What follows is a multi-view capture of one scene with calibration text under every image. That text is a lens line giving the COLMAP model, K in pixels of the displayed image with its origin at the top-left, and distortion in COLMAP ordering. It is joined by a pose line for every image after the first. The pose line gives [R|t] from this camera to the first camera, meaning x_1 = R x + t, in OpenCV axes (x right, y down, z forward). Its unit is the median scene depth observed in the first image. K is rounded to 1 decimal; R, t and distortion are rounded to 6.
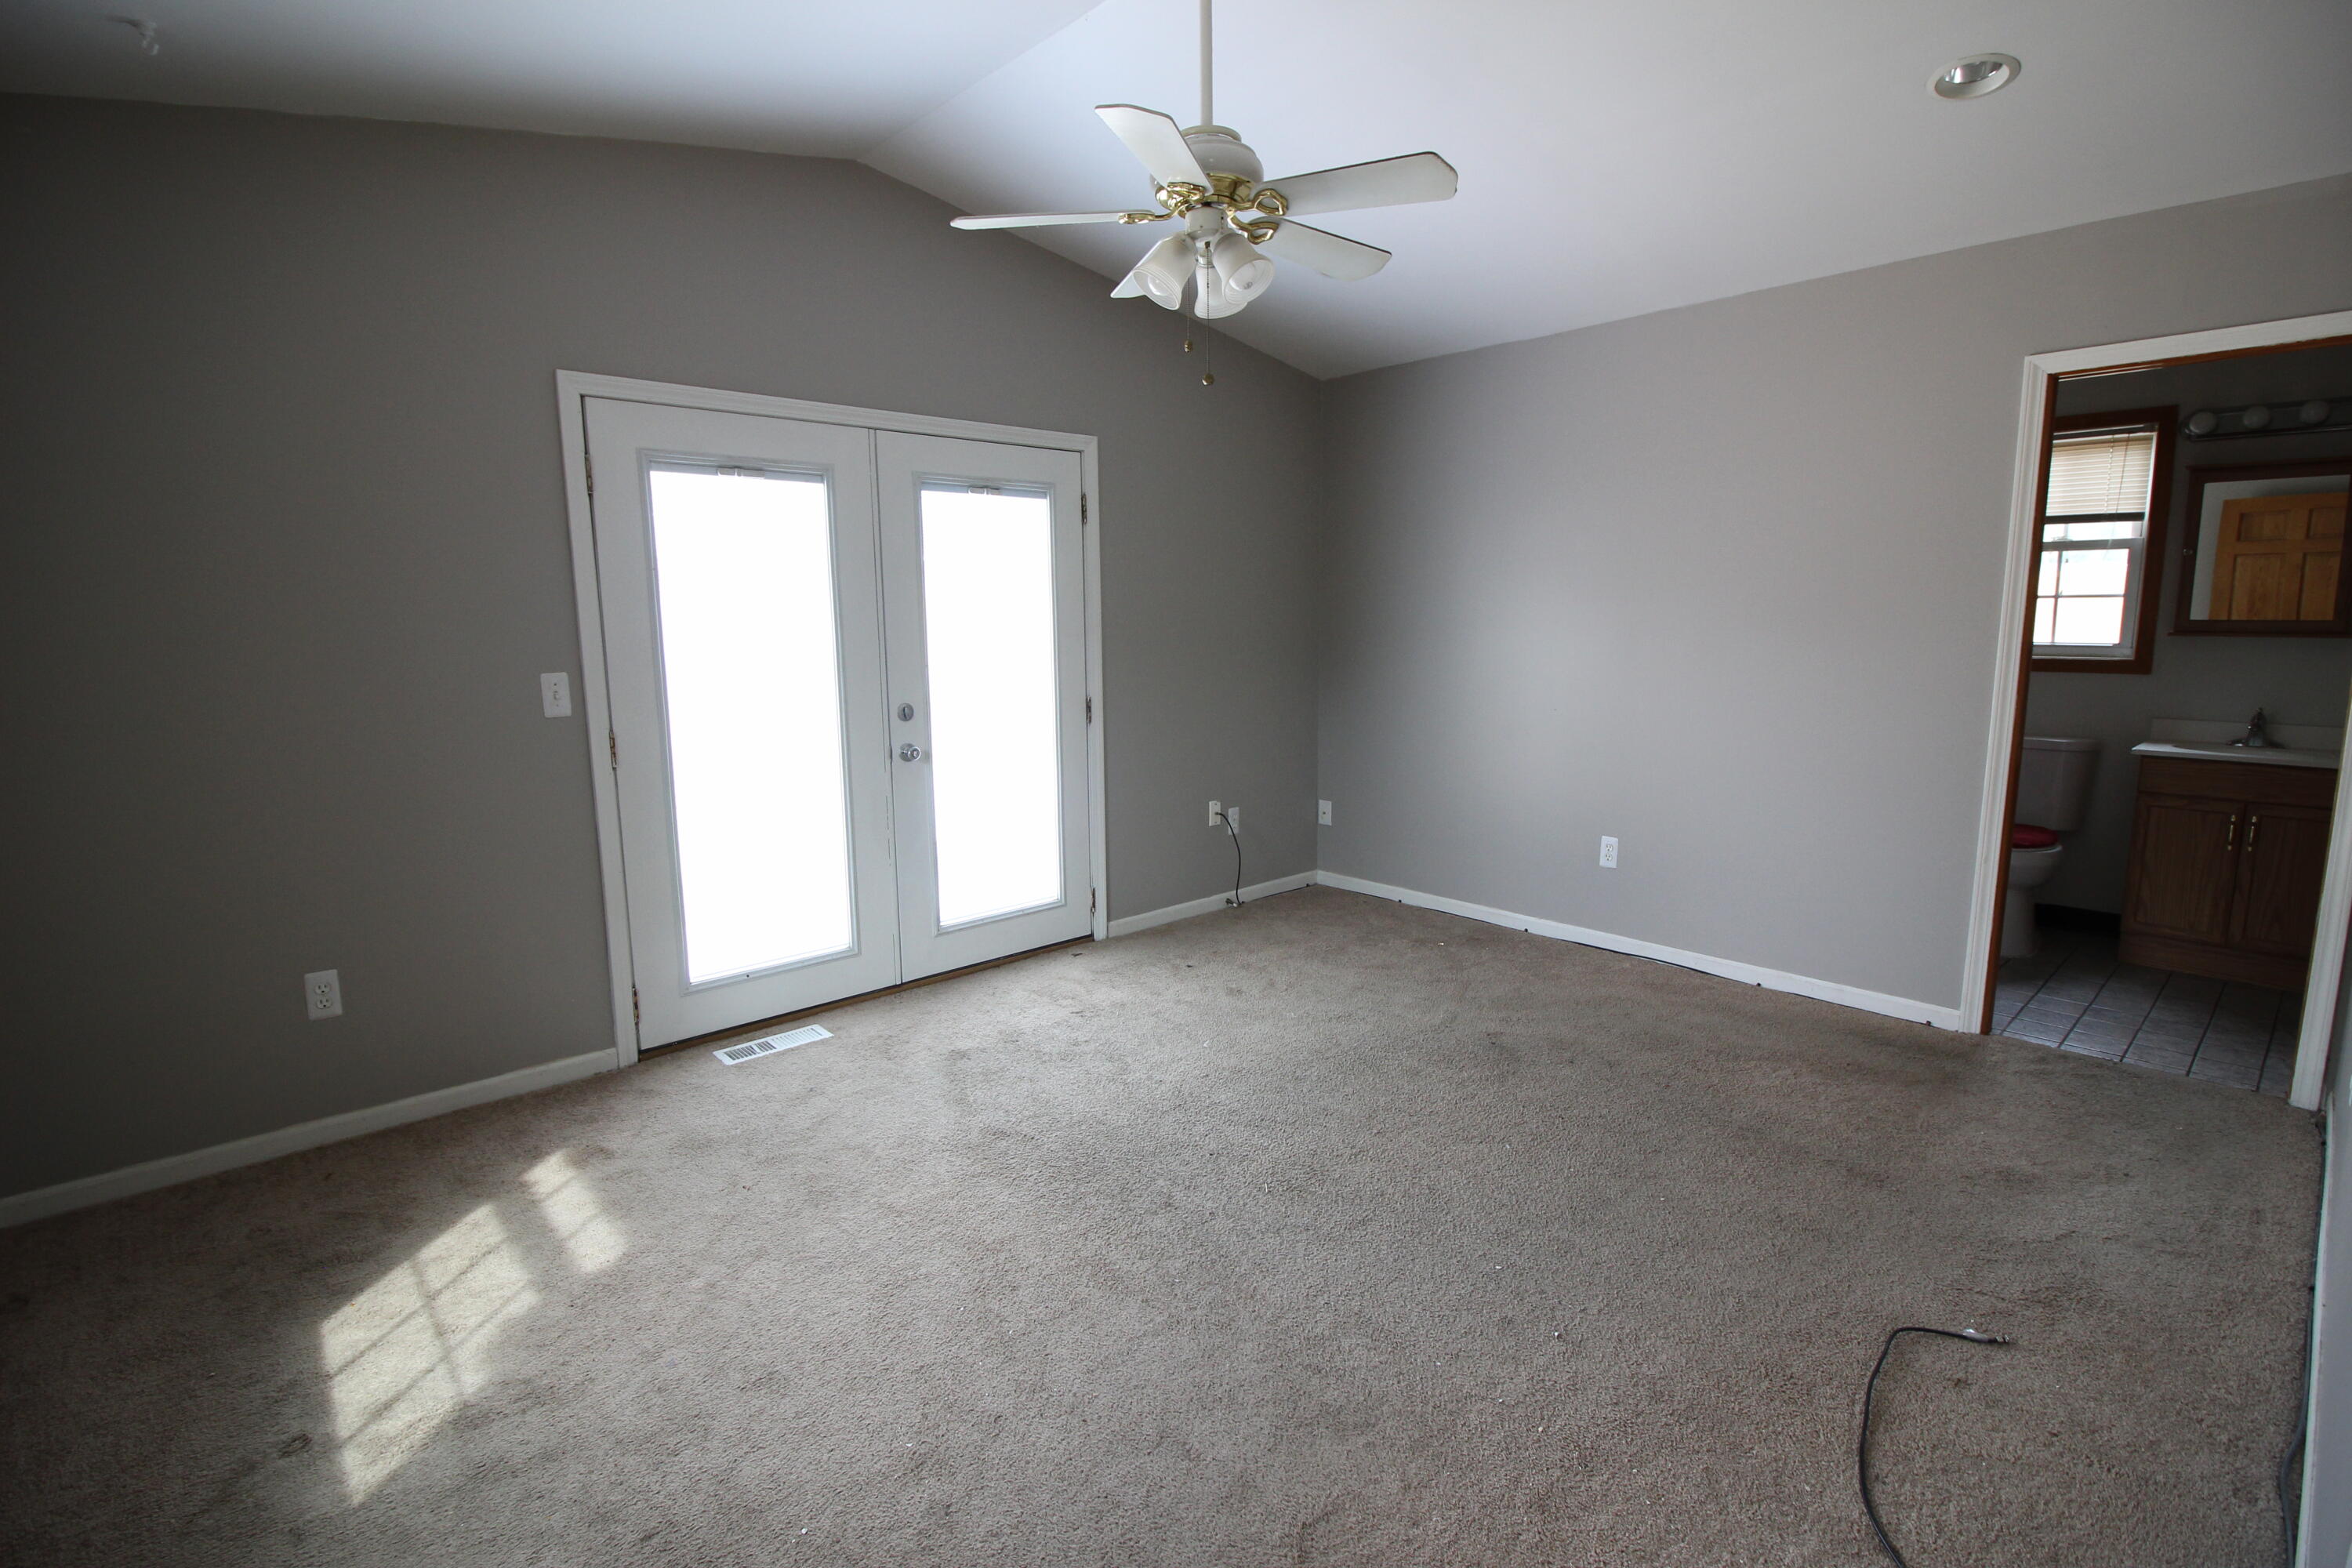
lens RADIAL K [[1094.1, 0, 1176.0], [0, 1094.1, 784.0], [0, 0, 1]] dist [-0.000497, -0.013758]
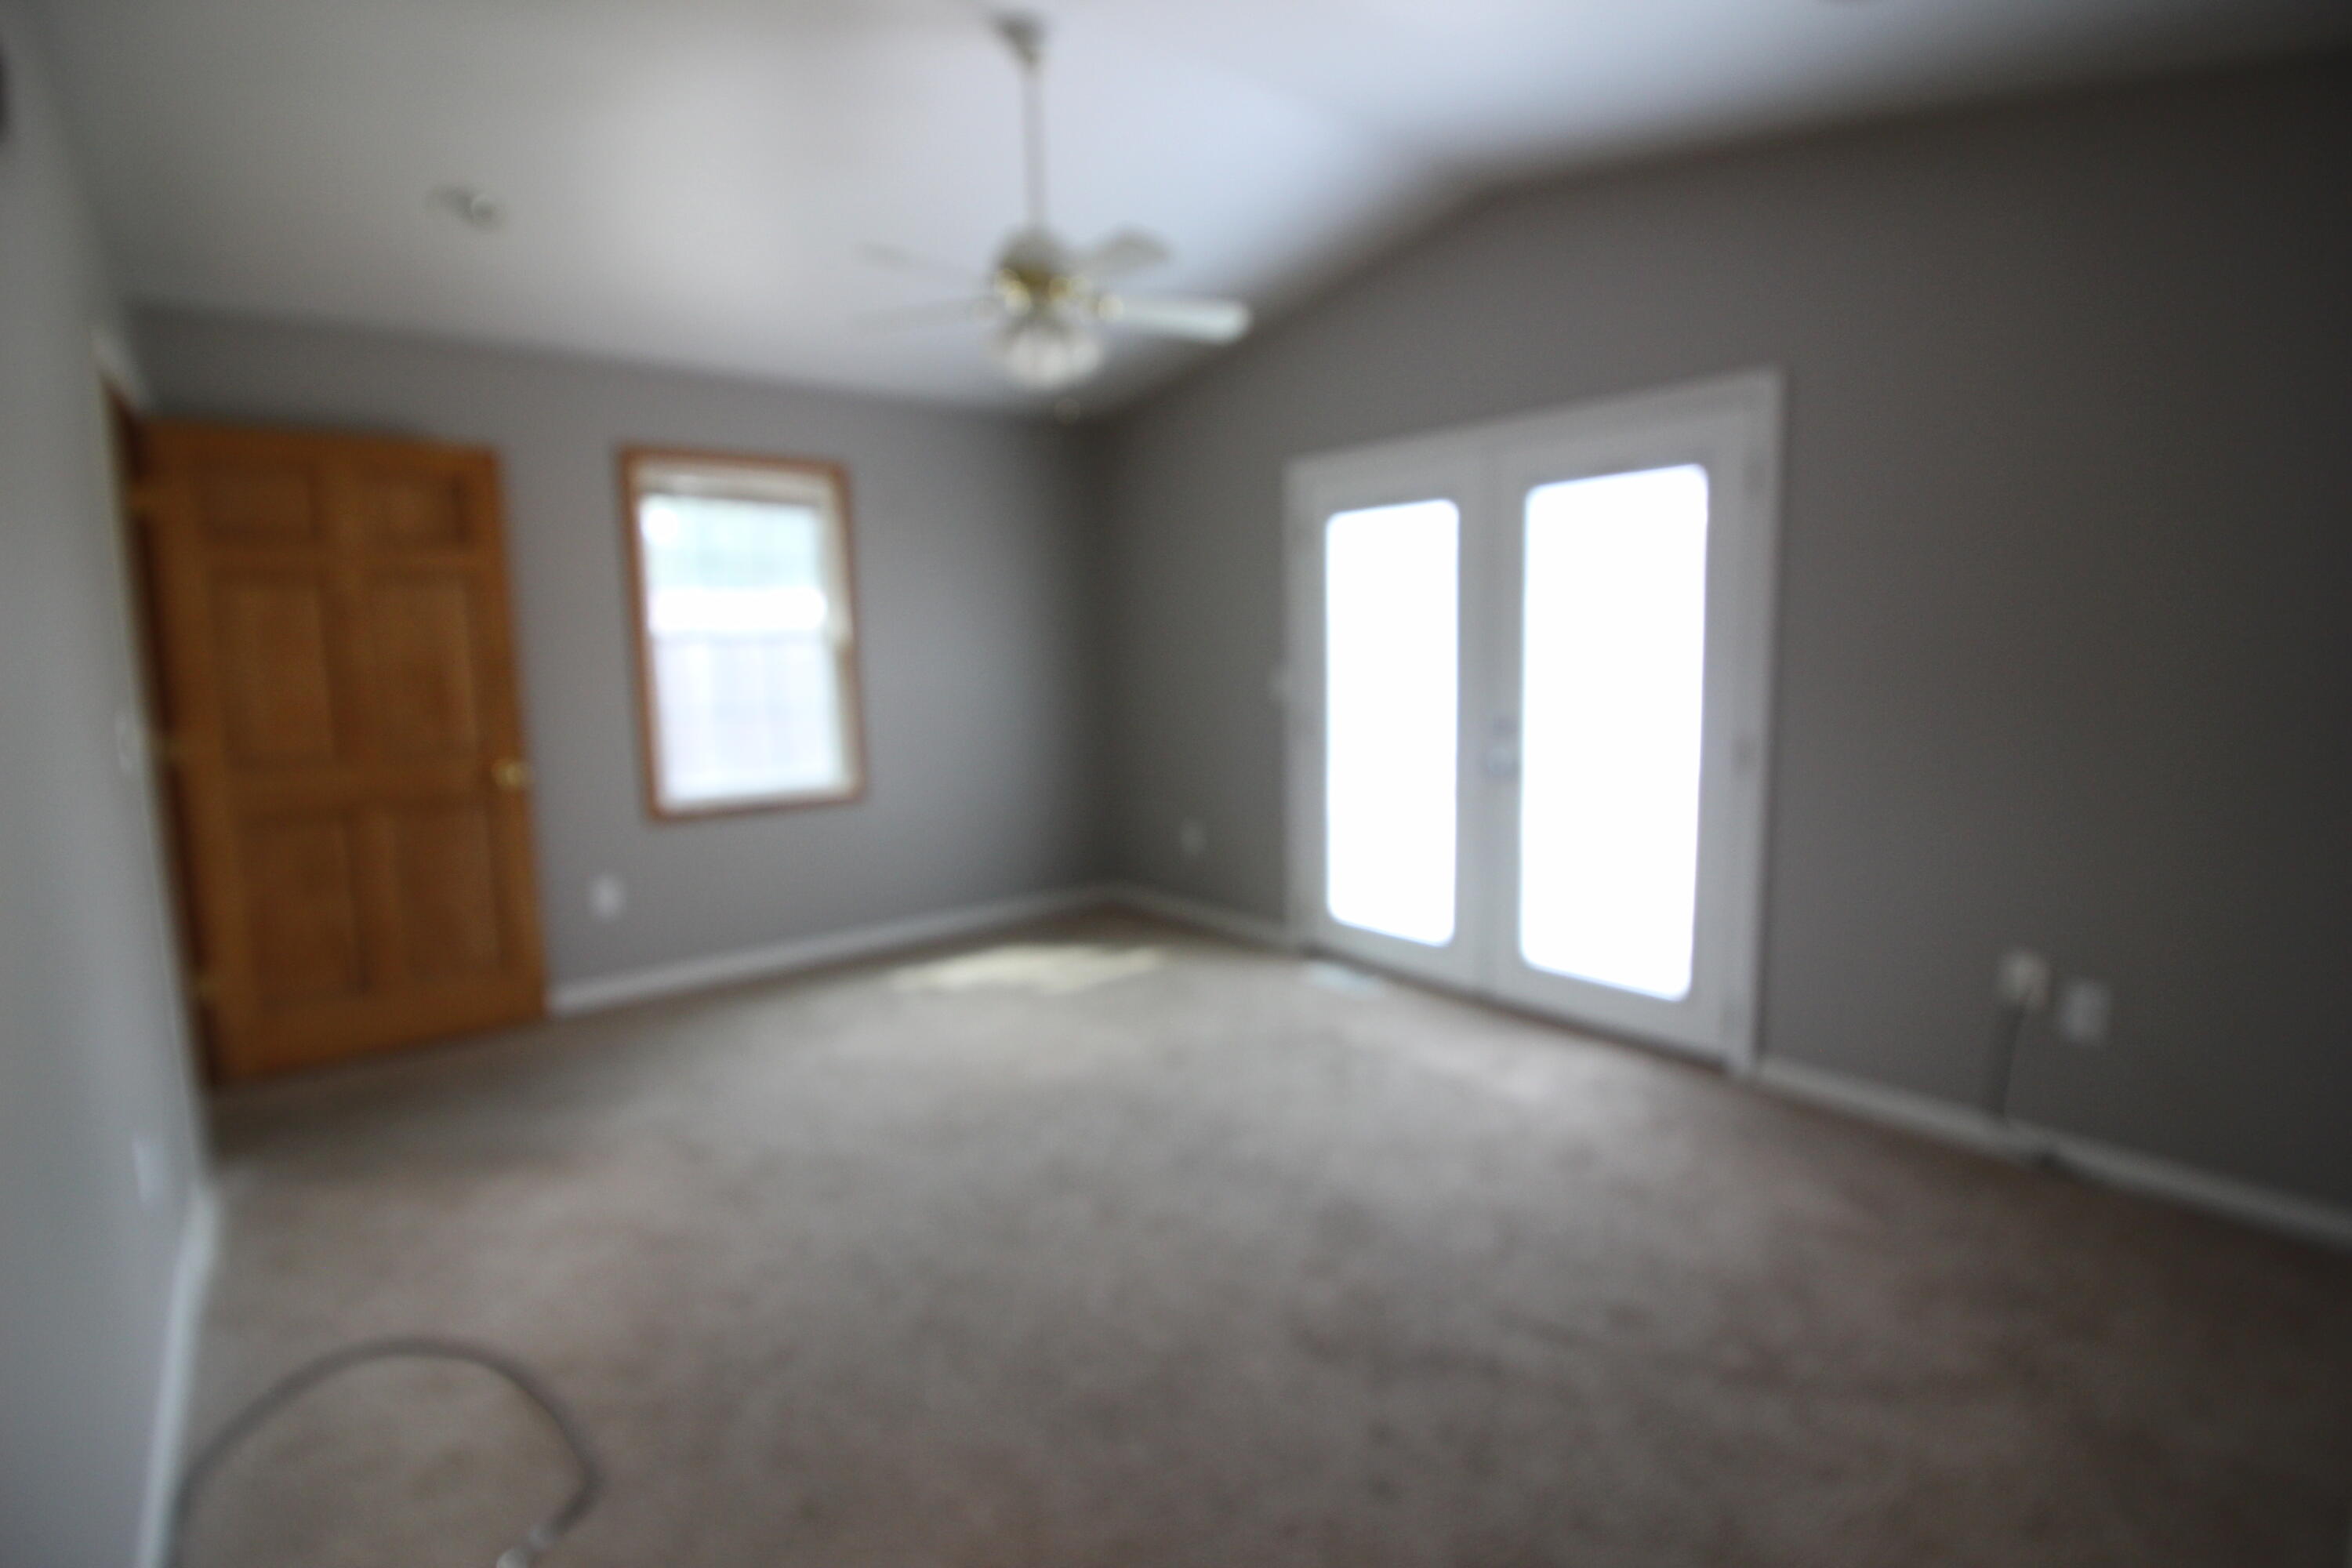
lens RADIAL K [[1094.1, 0, 1176.0], [0, 1094.1, 784.0], [0, 0, 1]] dist [-0.000497, -0.013758]
pose [[0.010359, 0.143095, -0.989655, 0.717668], [-0.135159, 0.980826, 0.140404, -0.113055], [0.990770, 0.132307, 0.029501, 0.699022]]
